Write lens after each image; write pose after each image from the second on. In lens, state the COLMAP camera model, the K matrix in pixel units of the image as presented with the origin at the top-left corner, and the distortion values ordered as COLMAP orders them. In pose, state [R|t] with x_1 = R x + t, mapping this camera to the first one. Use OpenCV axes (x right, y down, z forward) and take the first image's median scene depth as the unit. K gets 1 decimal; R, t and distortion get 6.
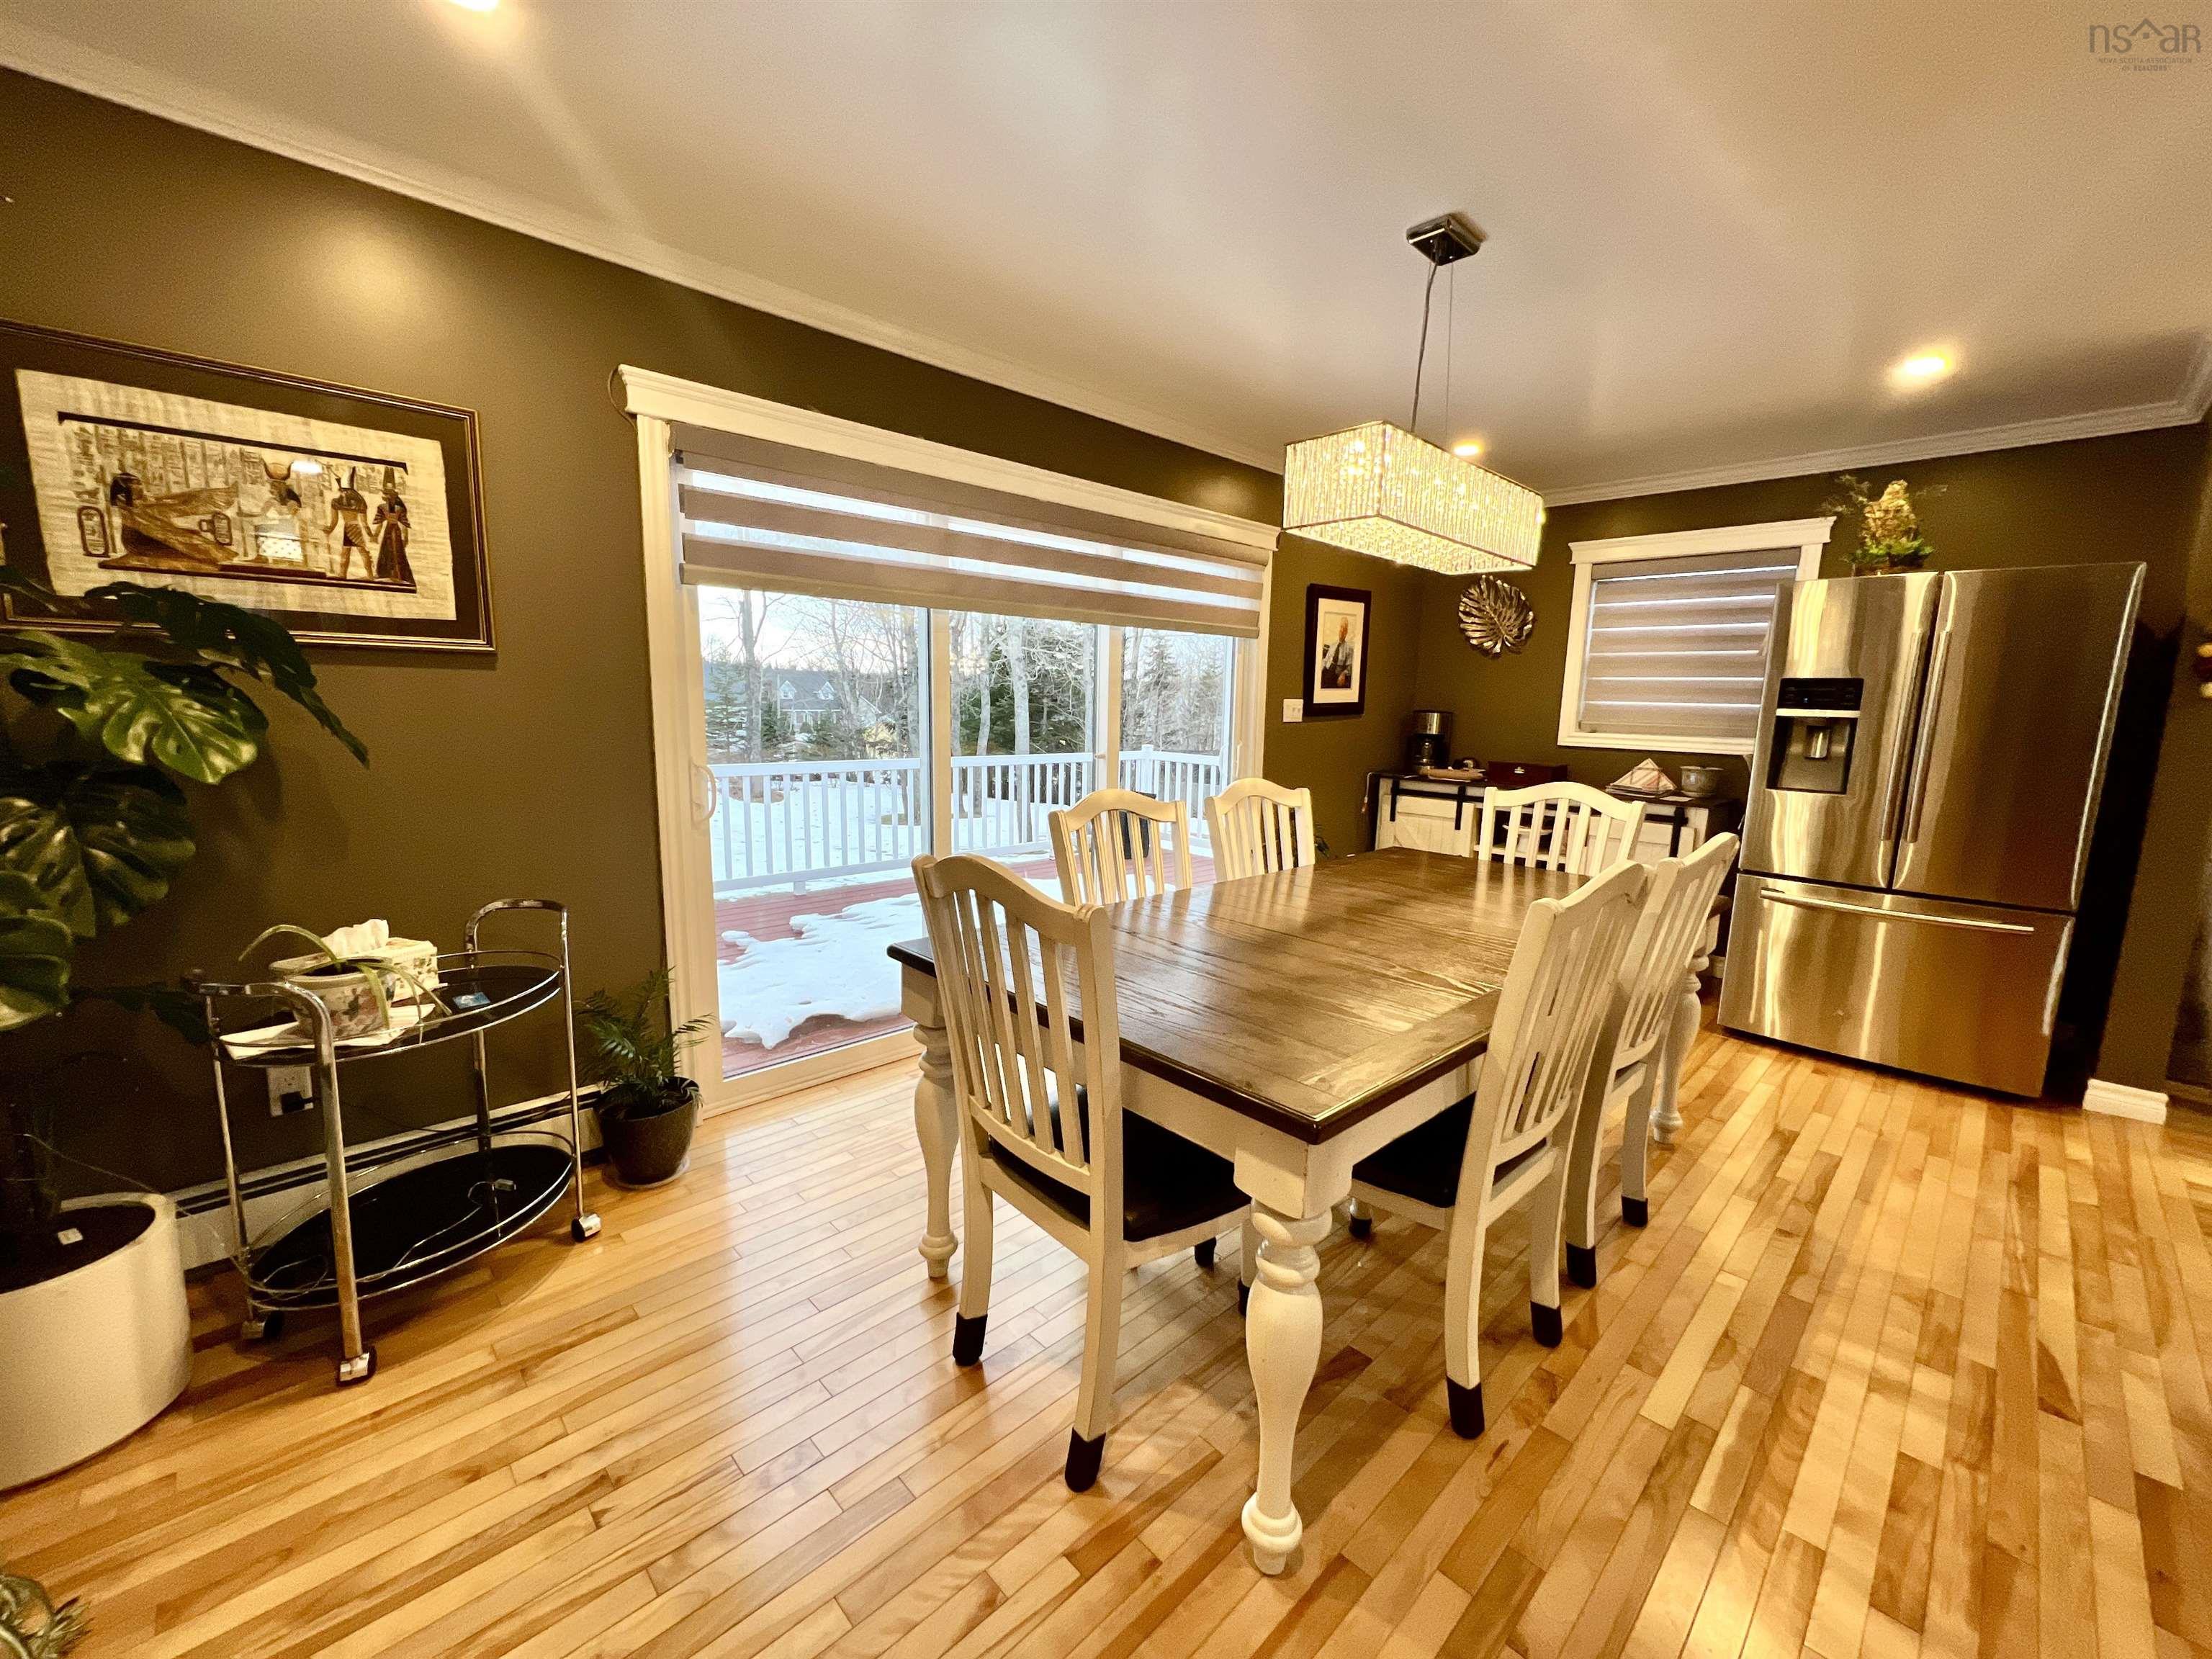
lens RADIAL K [[884.4, 0, 1100.7], [0, 884.4, 832.5], [0, 0, 1]] dist [-0.001212, 0.000445]
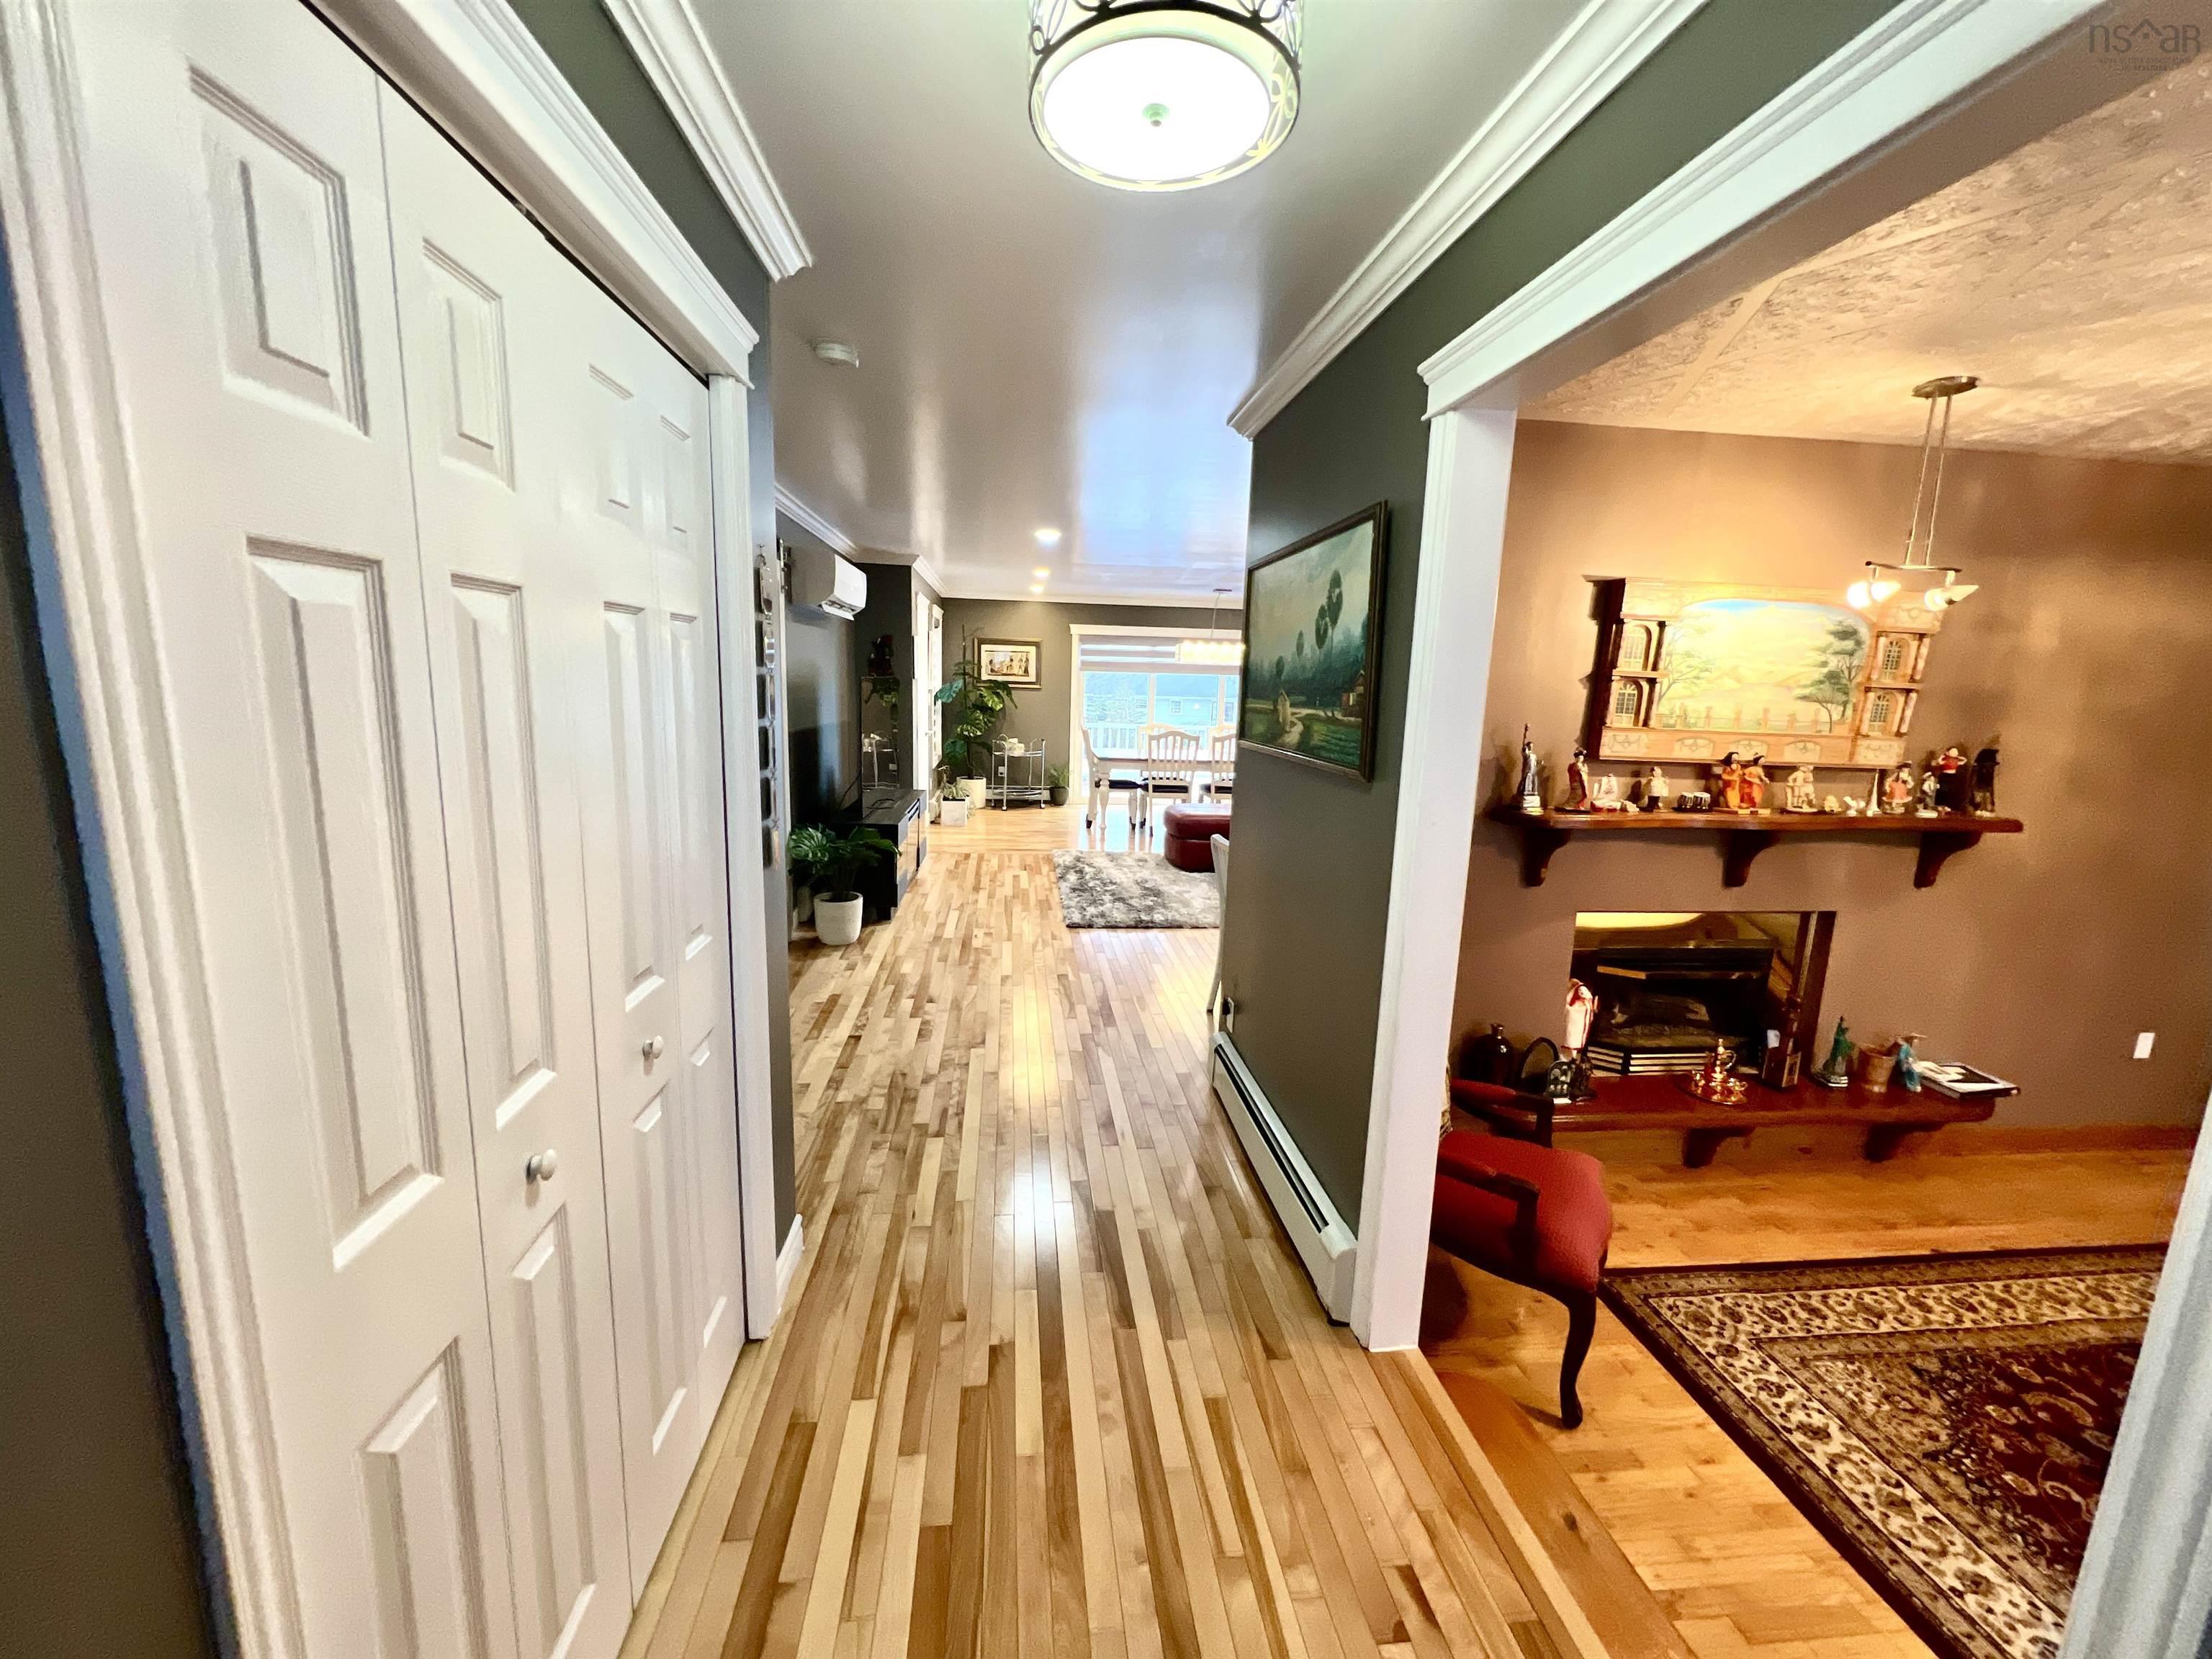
lens RADIAL K [[884.4, 0, 1097.6], [0, 884.4, 839.8], [0, 0, 1]] dist [-0.001212, 0.000445]
pose [[0.787579, 0.112647, -0.605830, 1.731739], [-0.104595, 0.993321, 0.048723, 0.236191], [0.607272, 0.024994, 0.794101, -1.764935]]
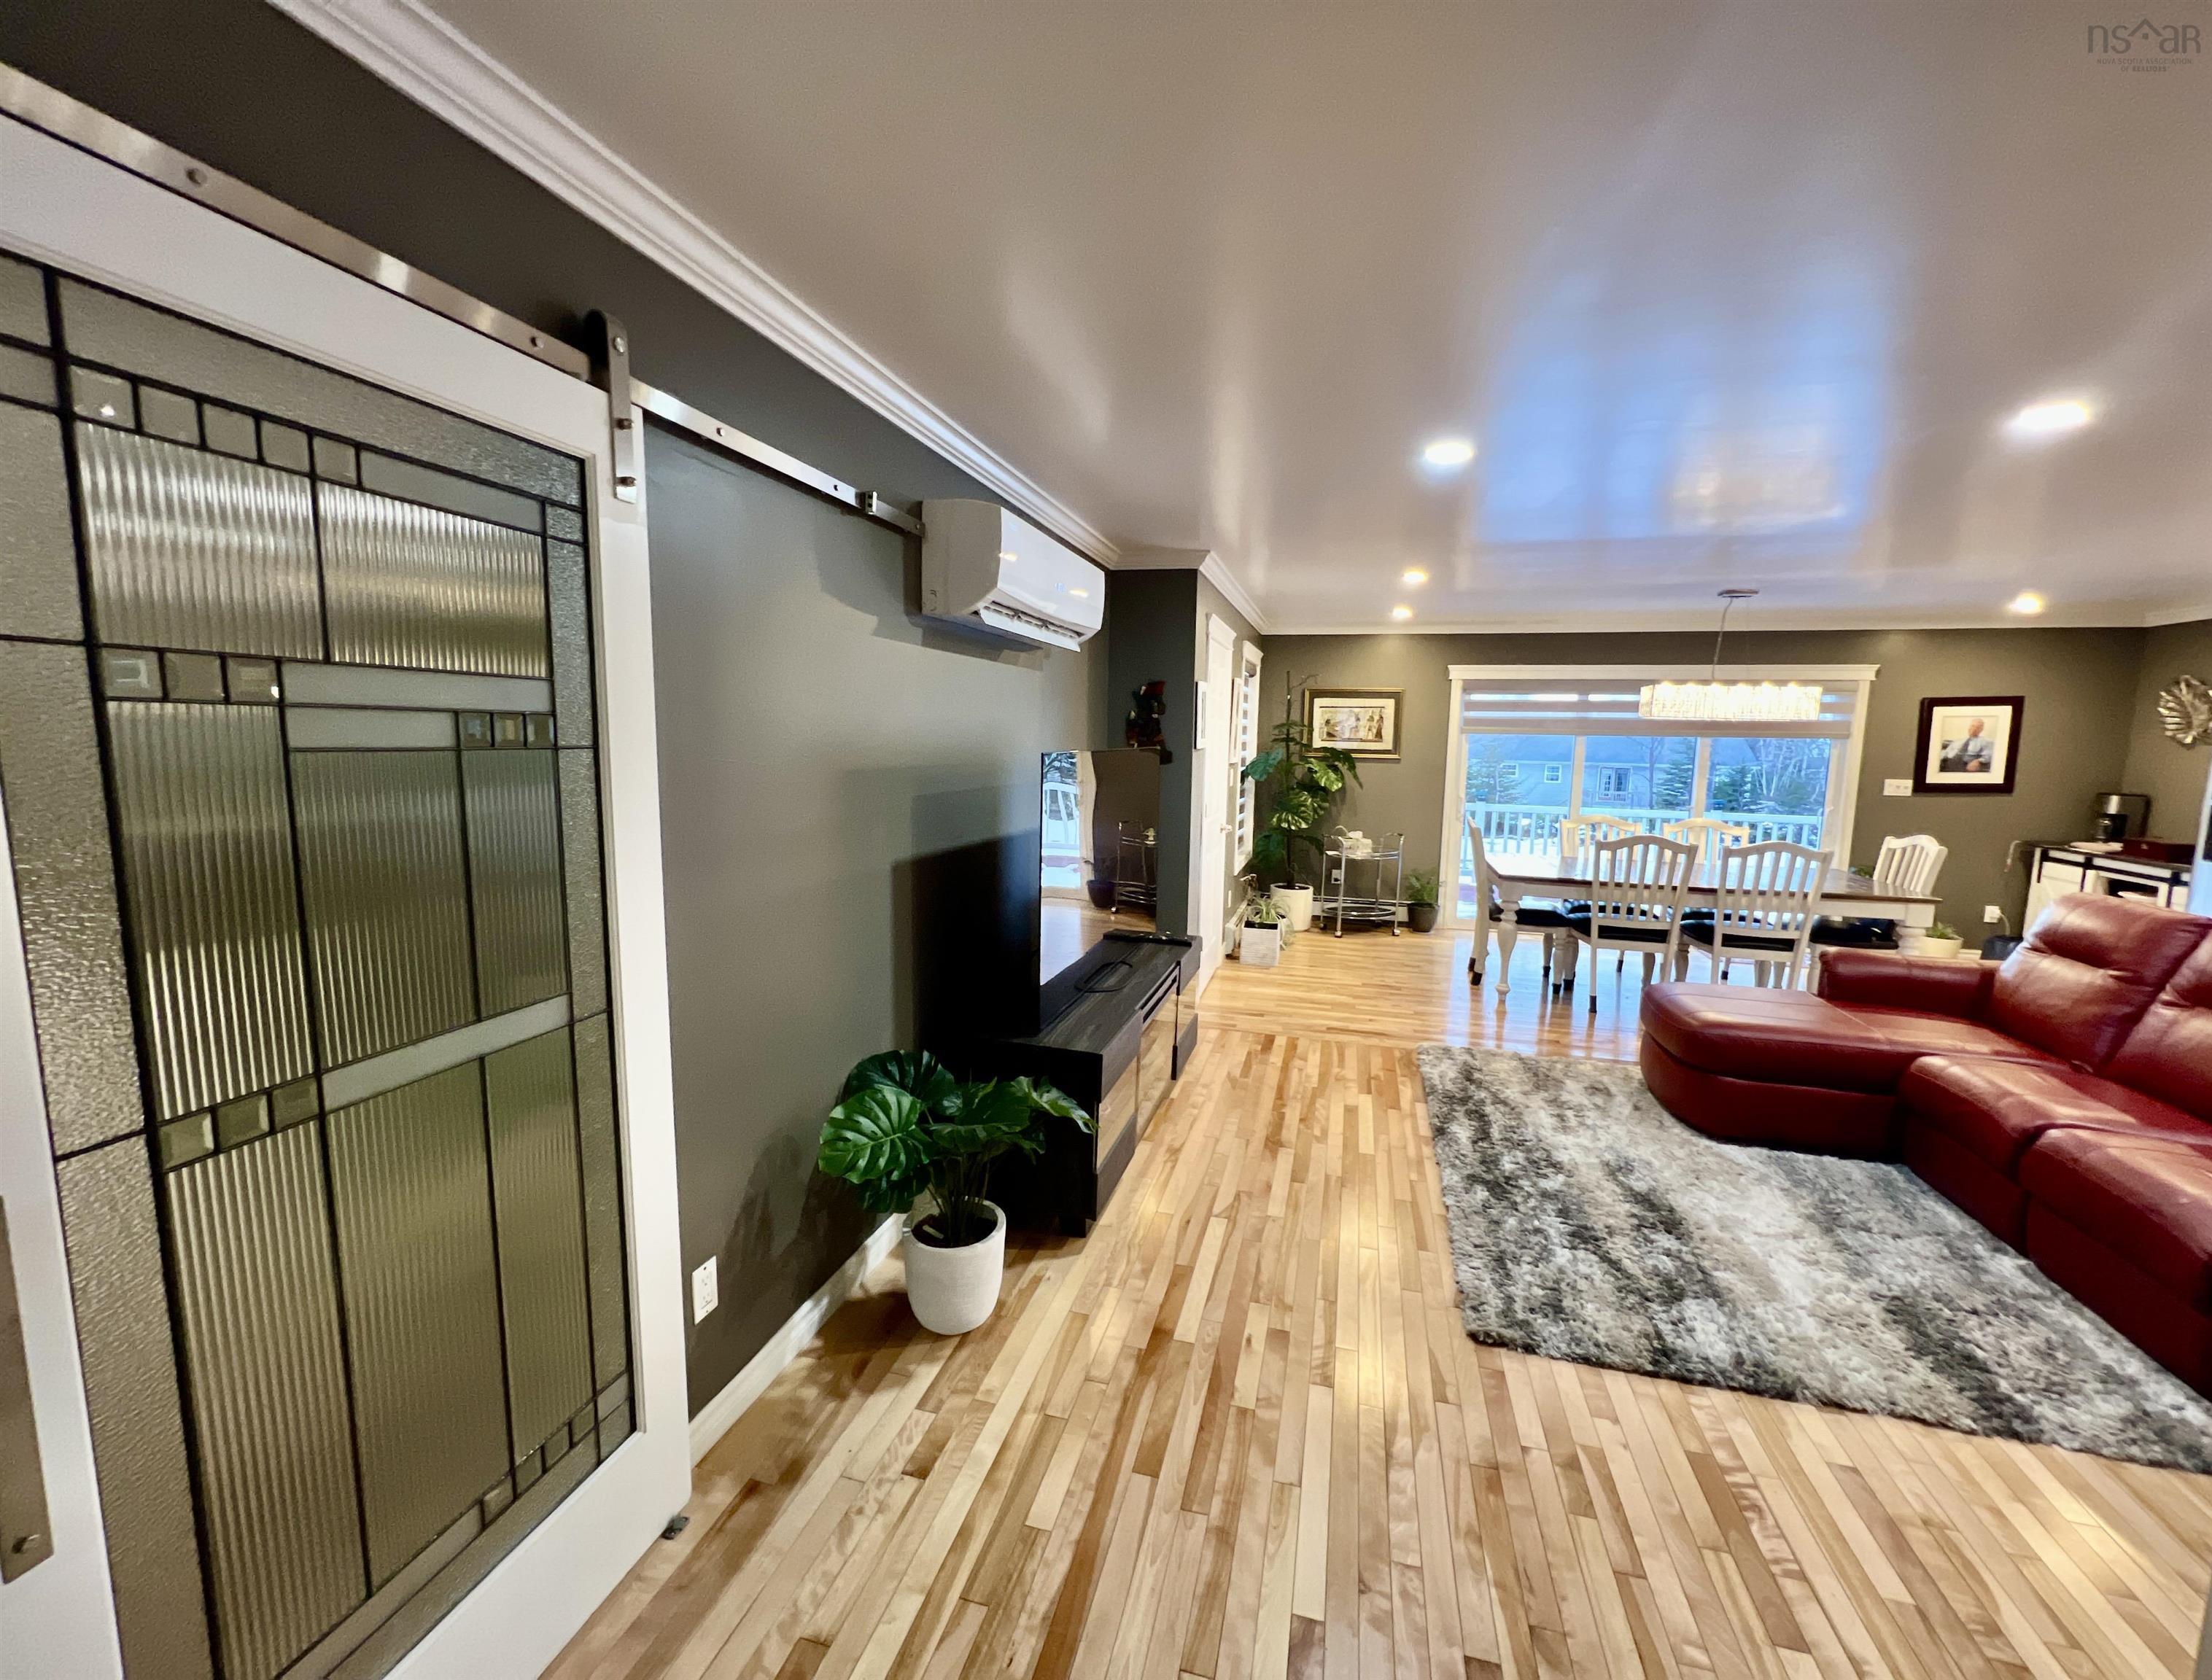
lens RADIAL K [[897.6, 0, 1120.8], [0, 897.6, 843.6], [0, 0, 1]] dist [0.000889, -0.000032]
pose [[0.527719, 0.092308, -0.844389, 1.098809], [-0.135059, 0.990550, 0.023878, 0.115993], [0.838613, 0.101441, 0.535199, -1.108737]]
